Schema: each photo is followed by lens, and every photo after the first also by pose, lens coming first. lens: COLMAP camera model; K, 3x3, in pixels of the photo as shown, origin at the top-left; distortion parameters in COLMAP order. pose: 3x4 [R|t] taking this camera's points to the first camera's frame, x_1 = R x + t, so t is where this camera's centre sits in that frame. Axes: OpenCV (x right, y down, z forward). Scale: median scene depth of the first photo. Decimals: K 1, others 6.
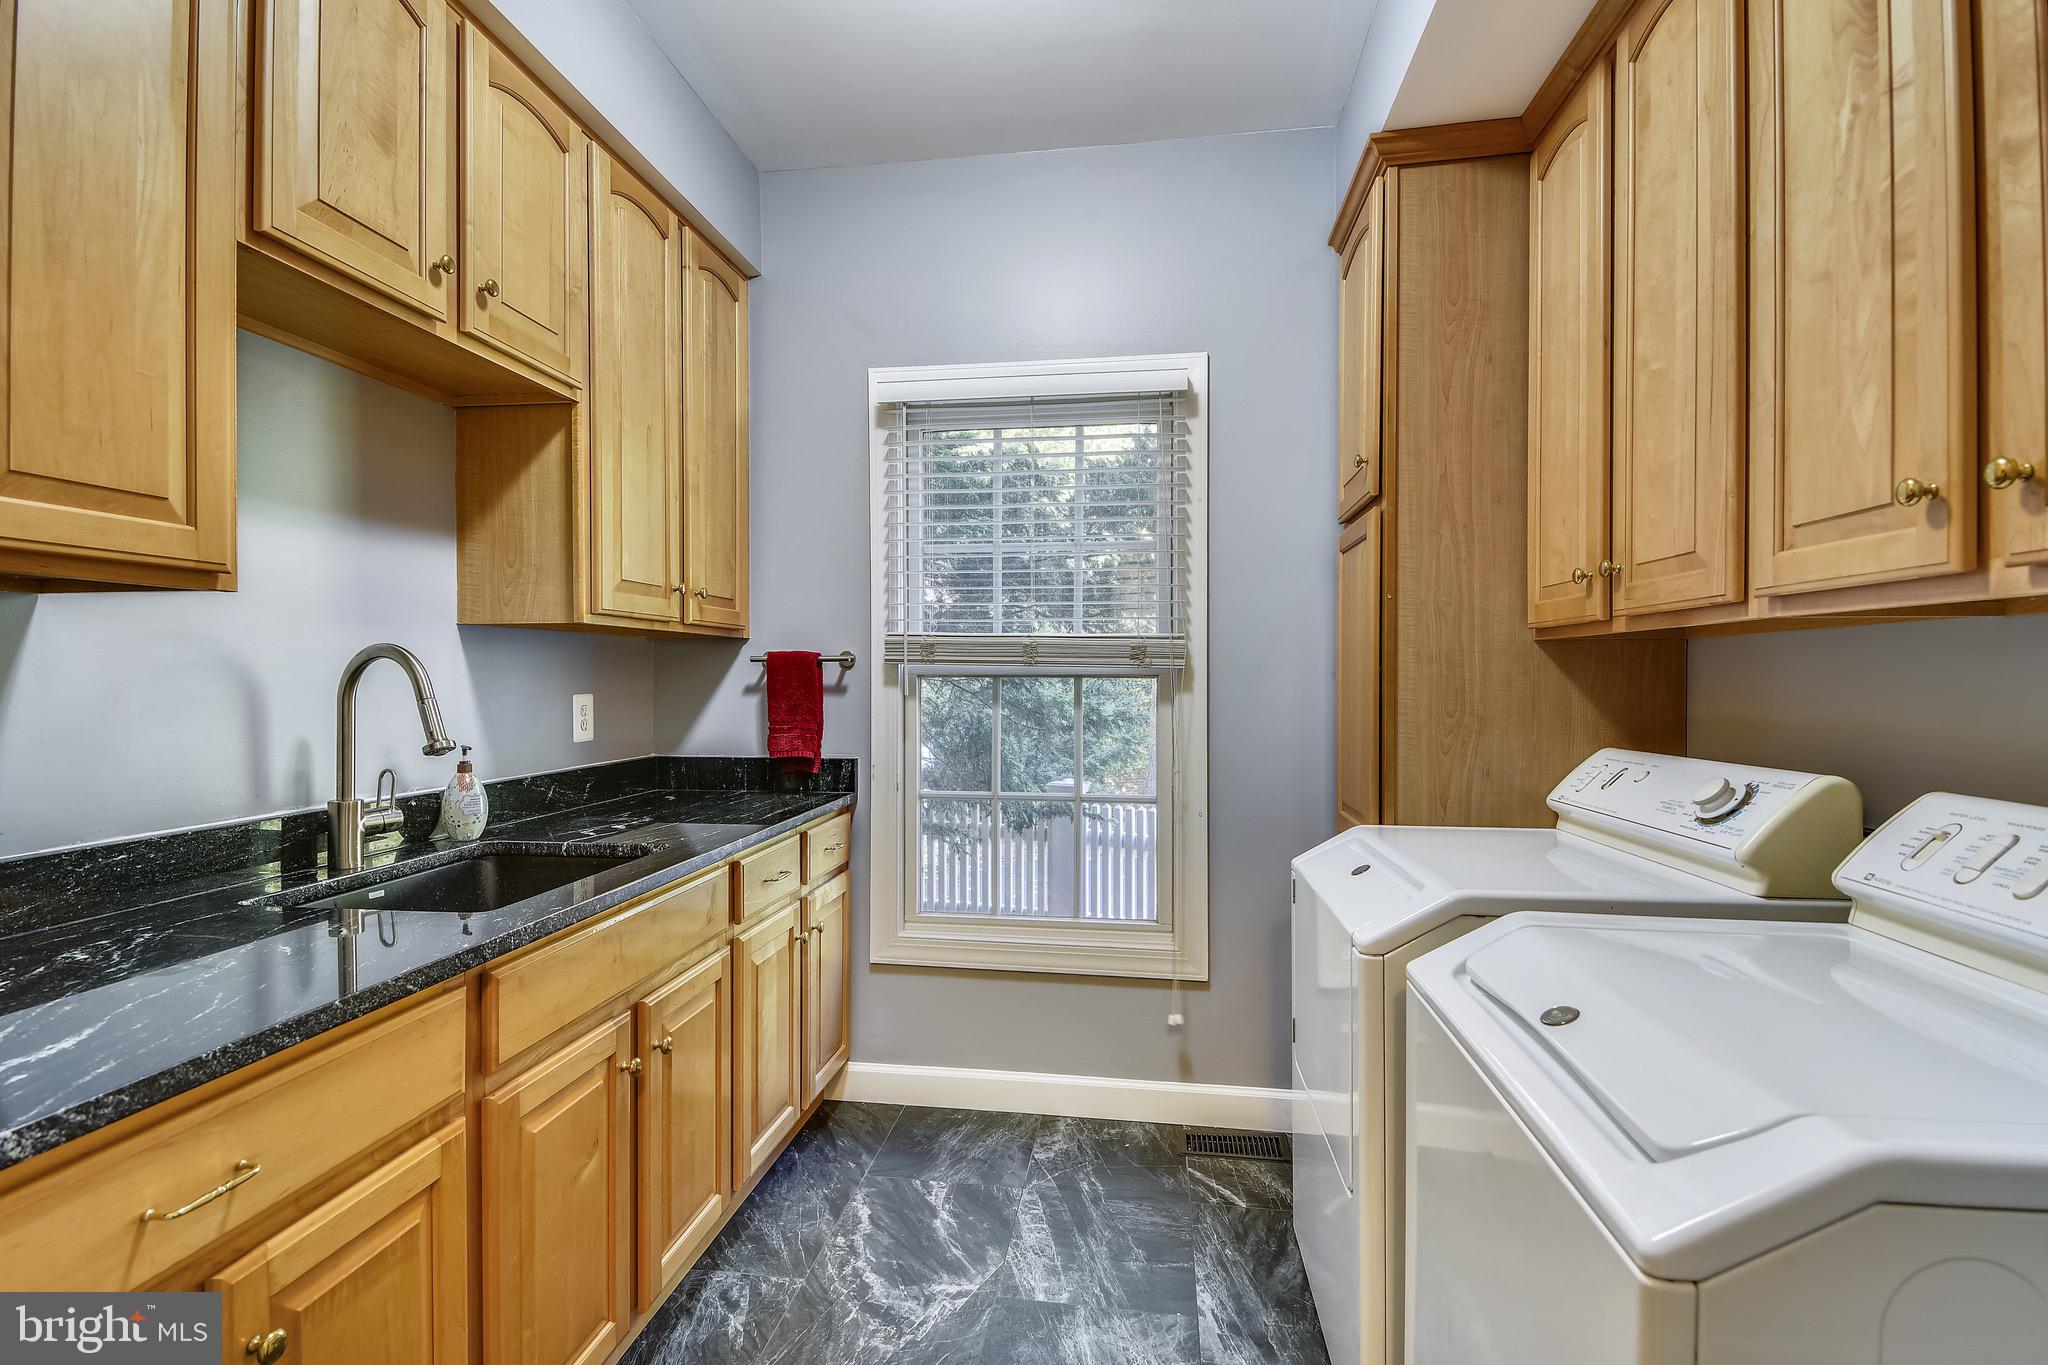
lens RADIAL K [[946.0, 0, 1019.4], [0, 946.0, 685.2], [0, 0, 1]] dist [0.039764, -0.027435]
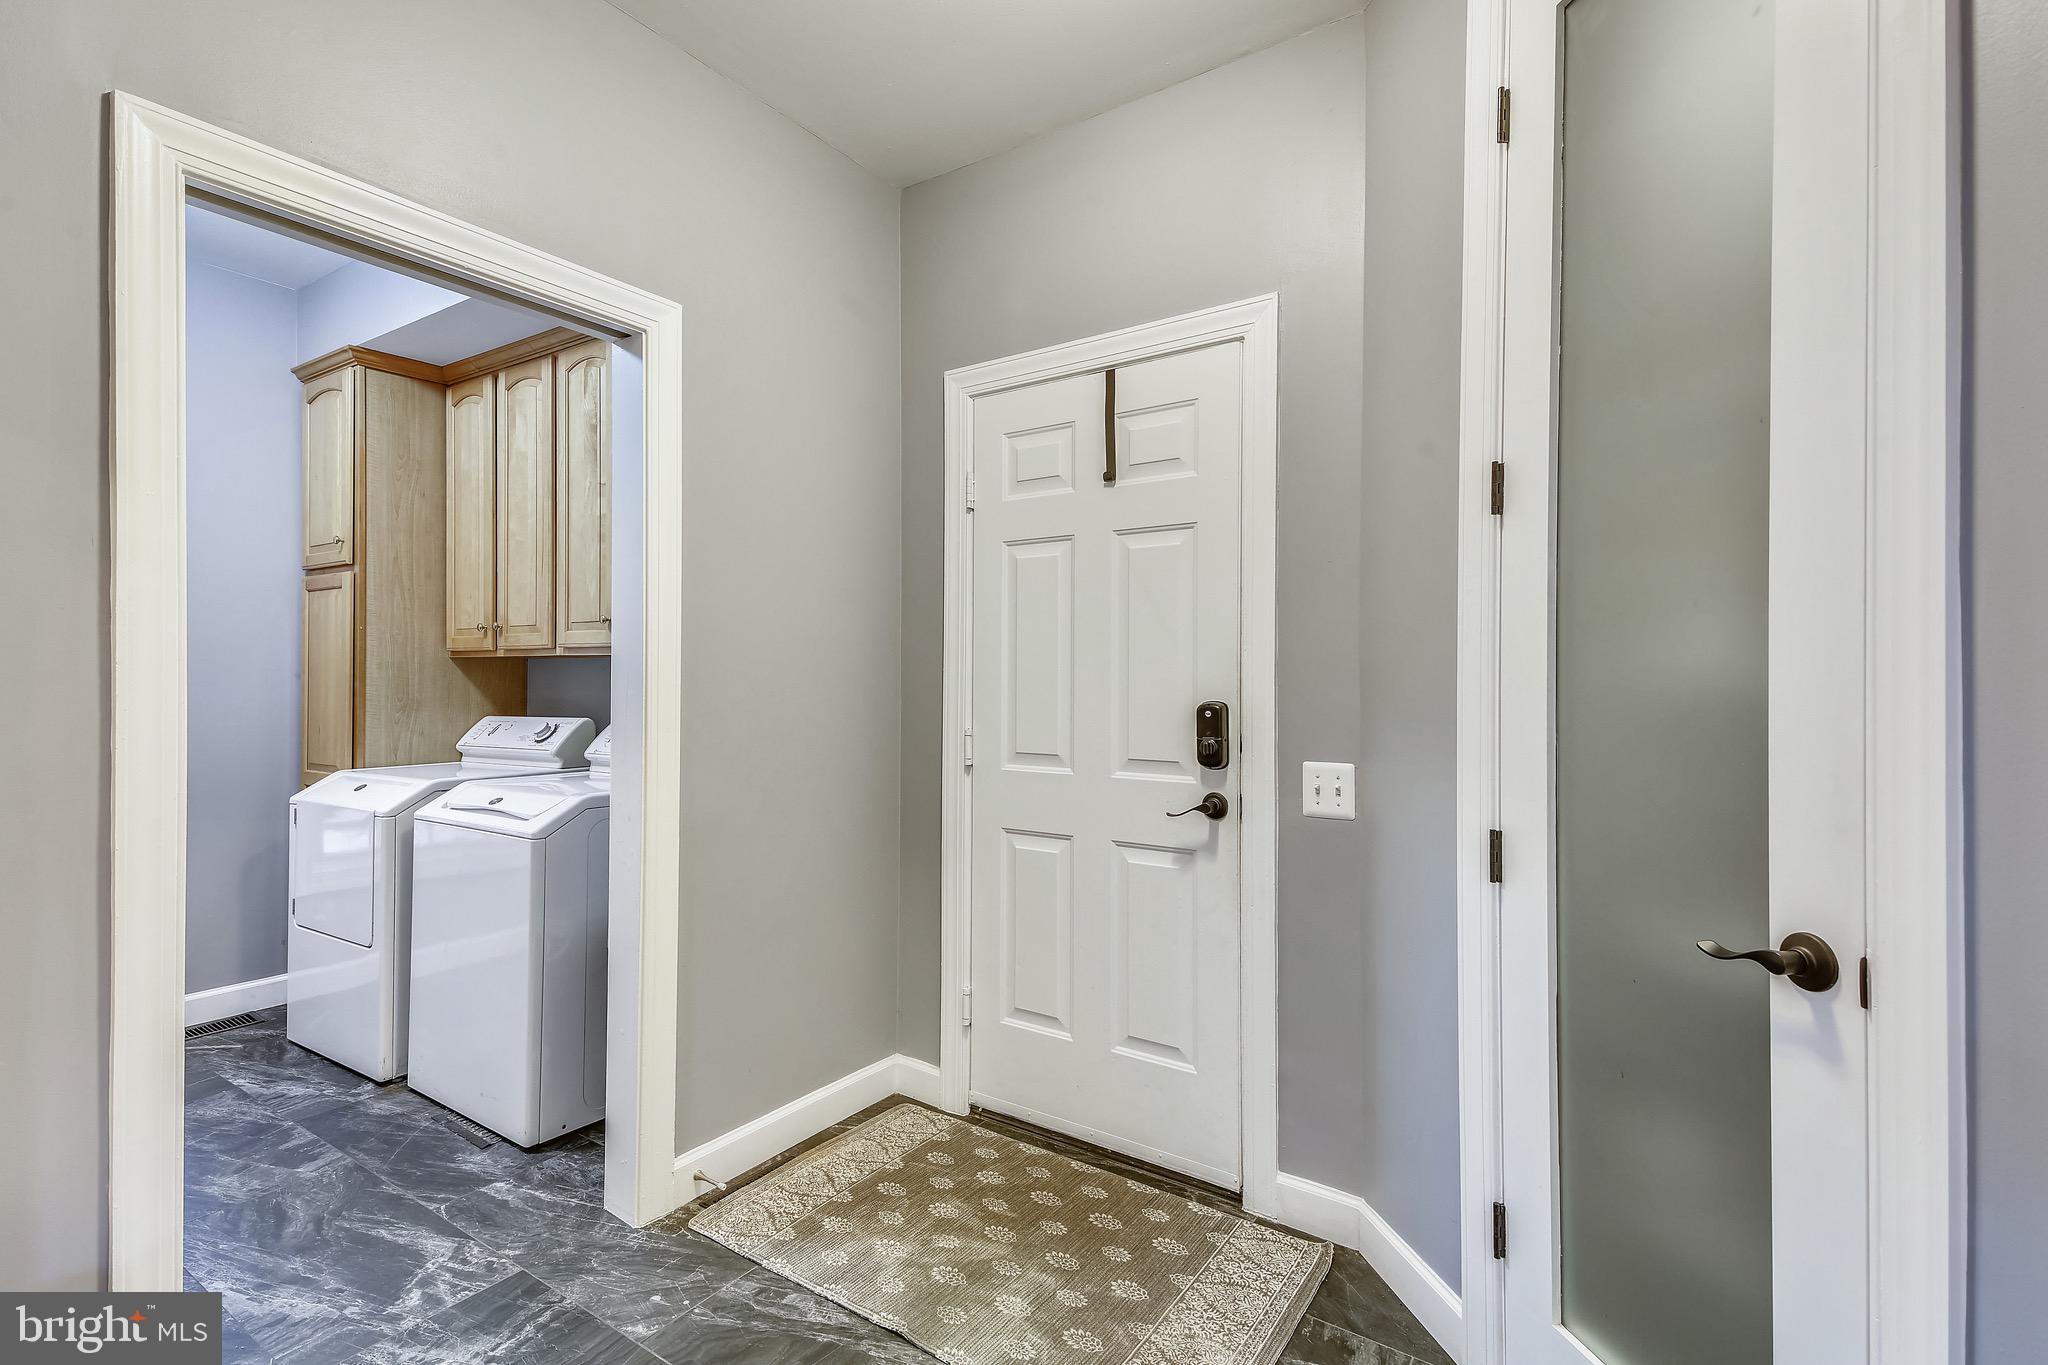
lens RADIAL K [[946.0, 0, 1019.4], [0, 946.0, 685.2], [0, 0, 1]] dist [0.039764, -0.027435]
pose [[0.447361, 0.002208, 0.894351, -0.626496], [-0.001428, 0.999997, -0.001755, 0.007278], [-0.894352, -0.000492, 0.447363, -0.809864]]
